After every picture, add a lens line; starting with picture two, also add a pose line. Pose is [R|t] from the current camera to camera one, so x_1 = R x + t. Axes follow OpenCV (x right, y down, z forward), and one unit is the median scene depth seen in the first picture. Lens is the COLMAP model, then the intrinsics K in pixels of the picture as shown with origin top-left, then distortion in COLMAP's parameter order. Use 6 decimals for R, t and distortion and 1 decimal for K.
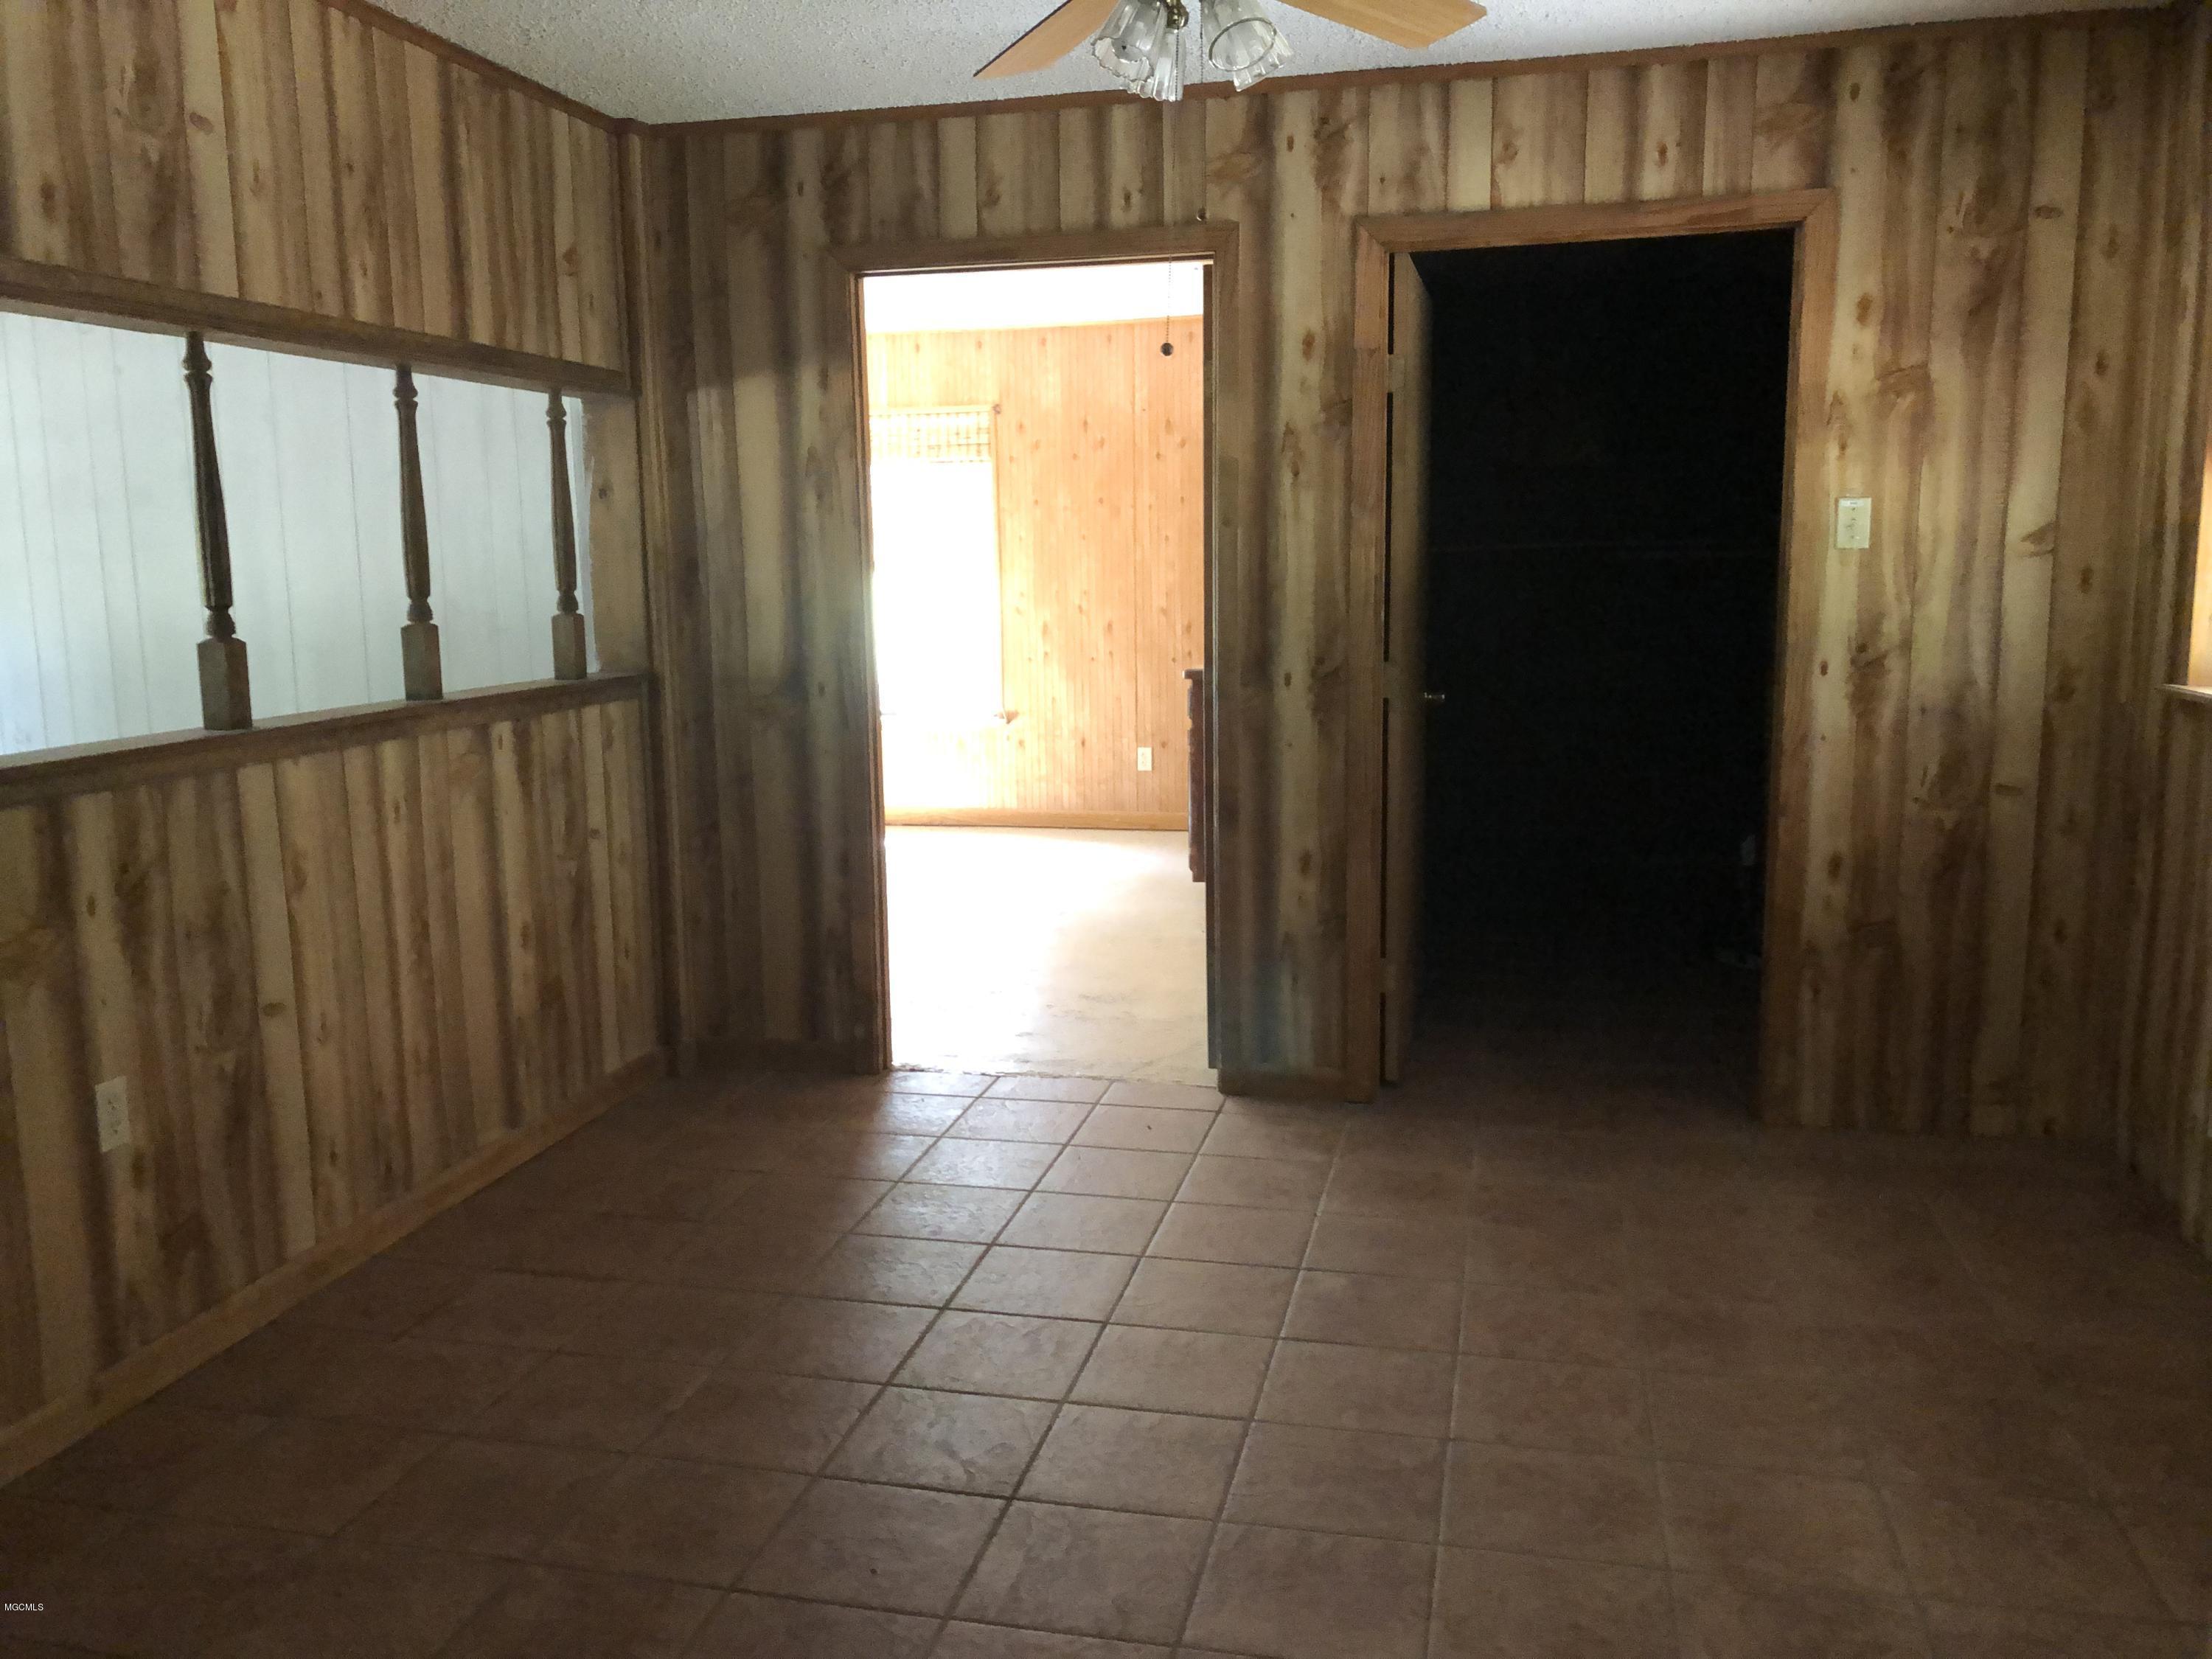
lens RADIAL K [[1837.7, 0, 1105.5], [0, 1837.7, 798.2], [0, 0, 1]] dist [0.045237, -0.003469]
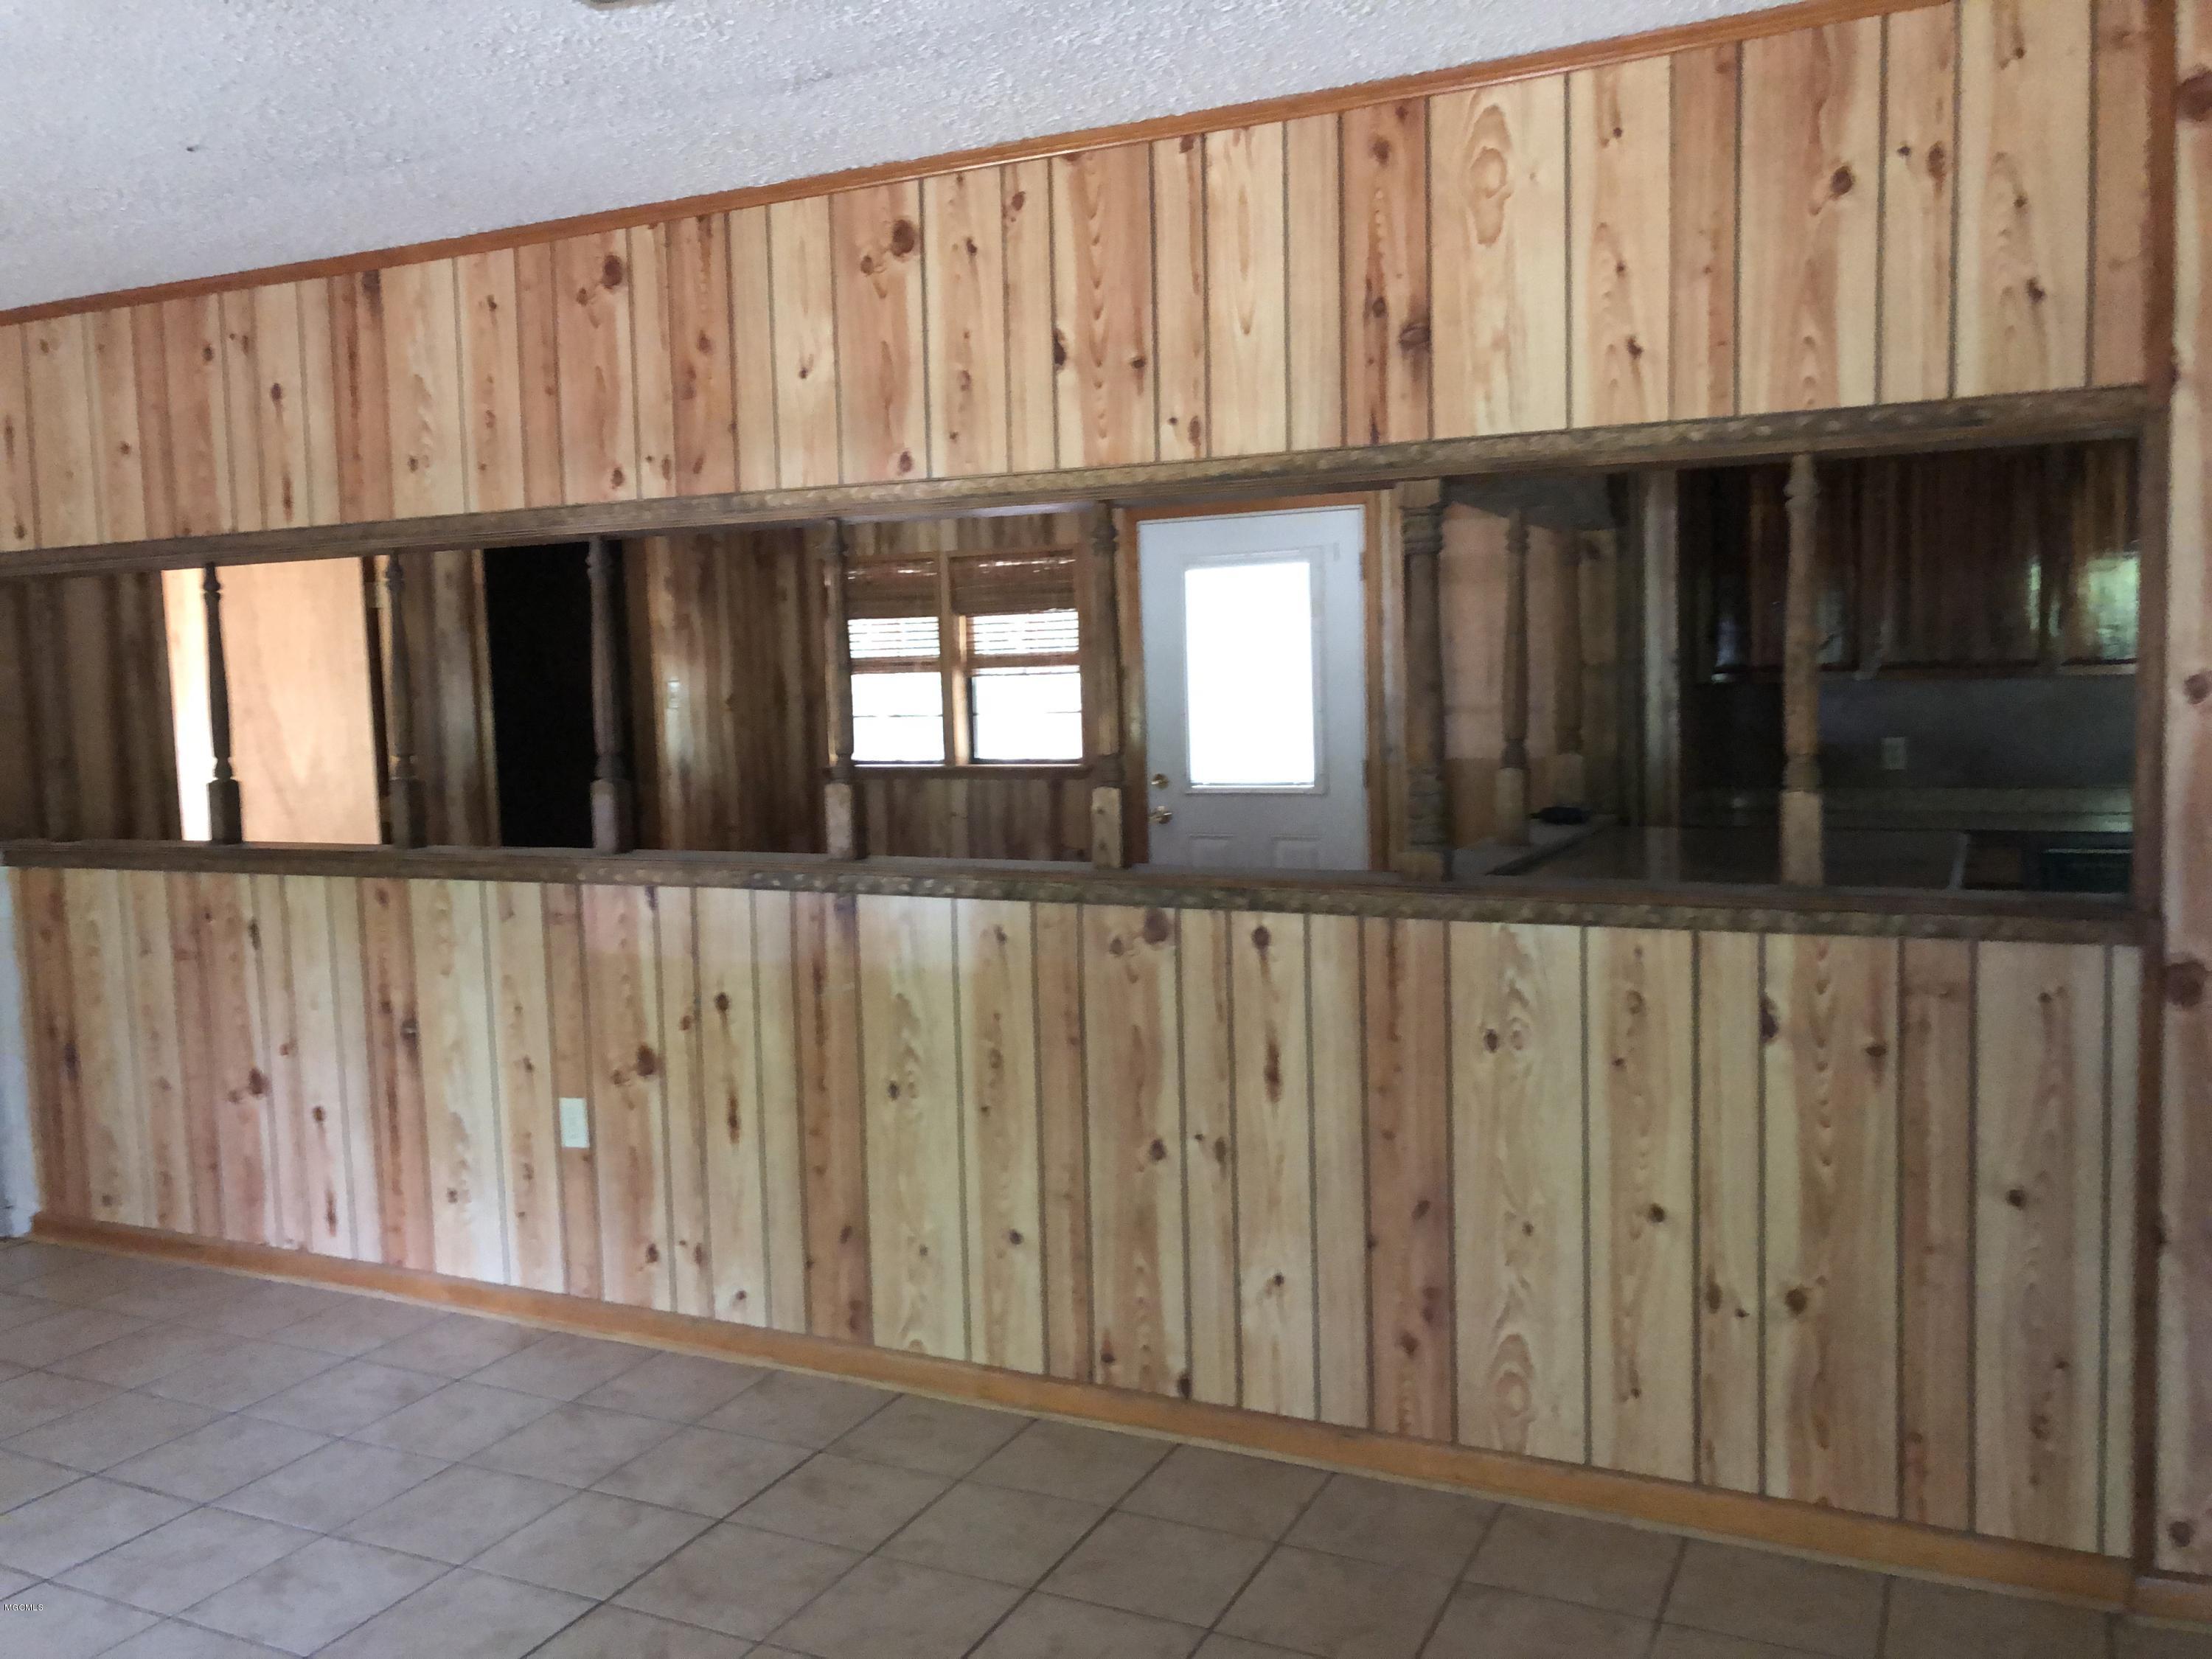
lens RADIAL K [[1837.7, 0, 1105.5], [0, 1837.7, 798.2], [0, 0, 1]] dist [0.045237, -0.003469]
pose [[0.229347, -0.066890, 0.971044, -1.362494], [0.162368, 0.986286, 0.029590, -0.030743], [-0.959706, 0.150880, 0.237063, 0.152724]]
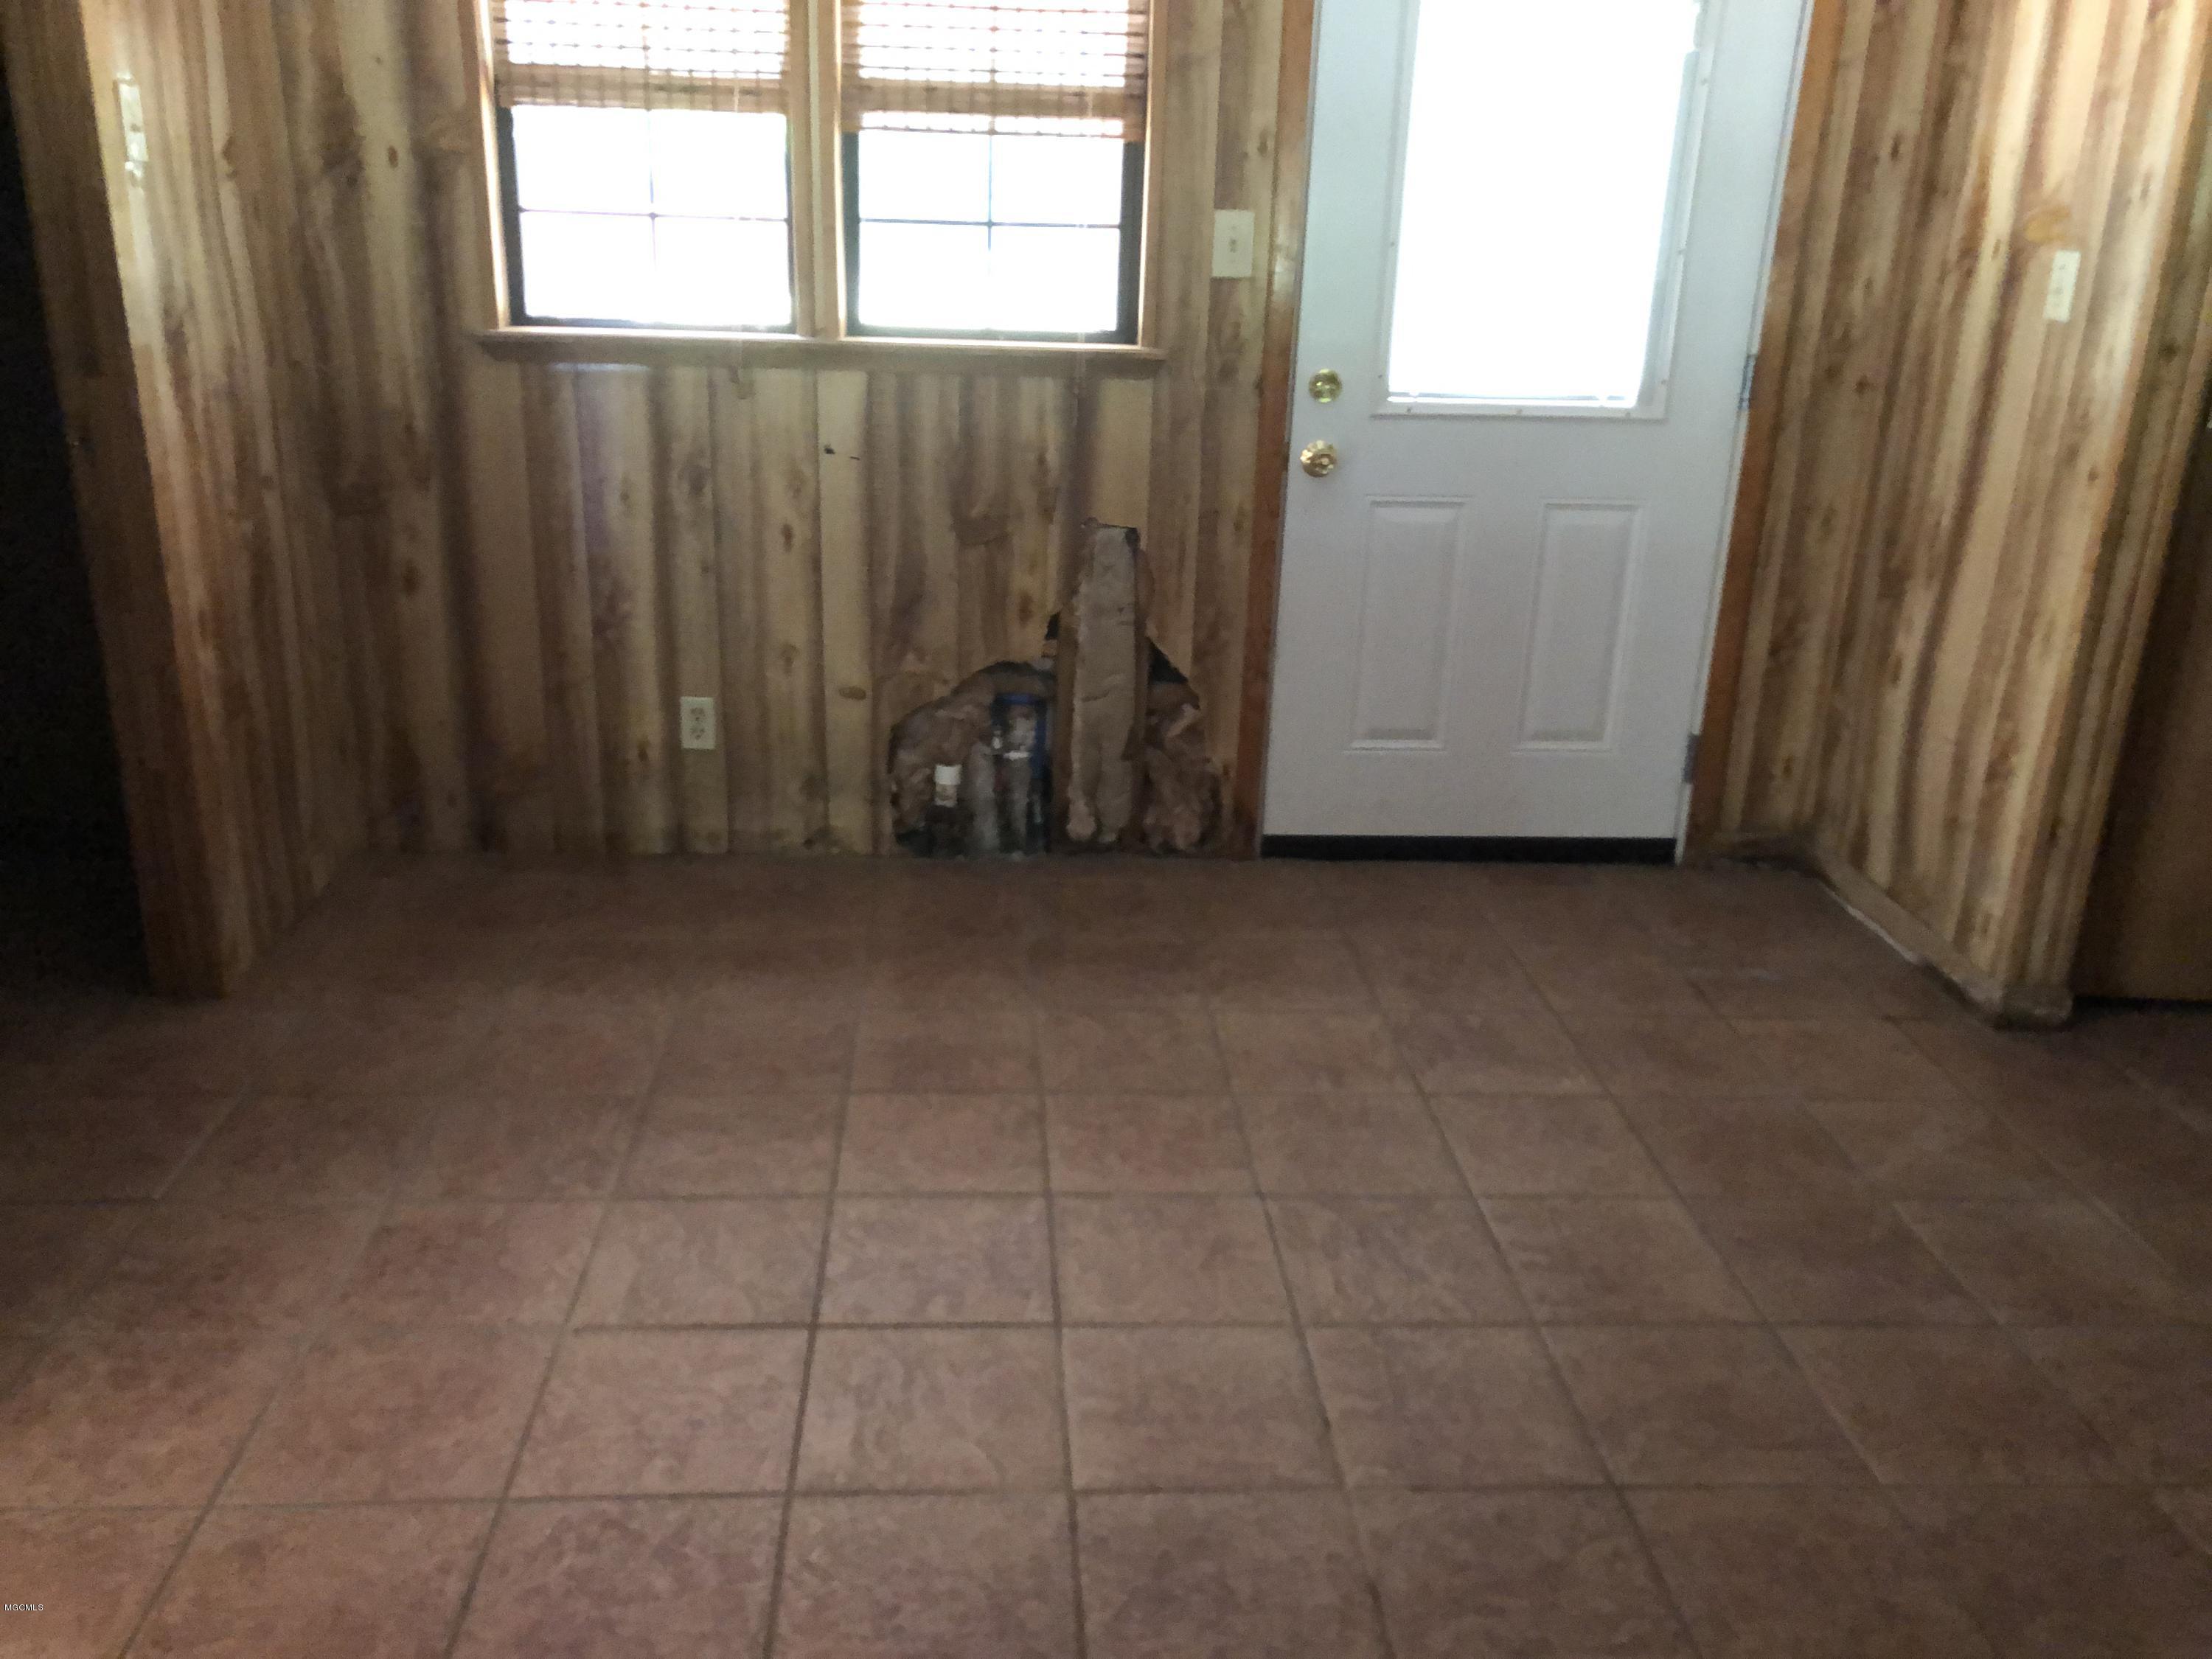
lens RADIAL K [[1821.8, 0, 1106.0], [0, 1821.8, 829.5], [0, 0, 1]] dist [-0.002507, -0.005048]
pose [[-0.277124, -0.321294, 0.905523, -0.400367], [0.104077, 0.926852, 0.360713, -0.115669], [-0.955181, 0.194207, -0.223413, 0.879198]]
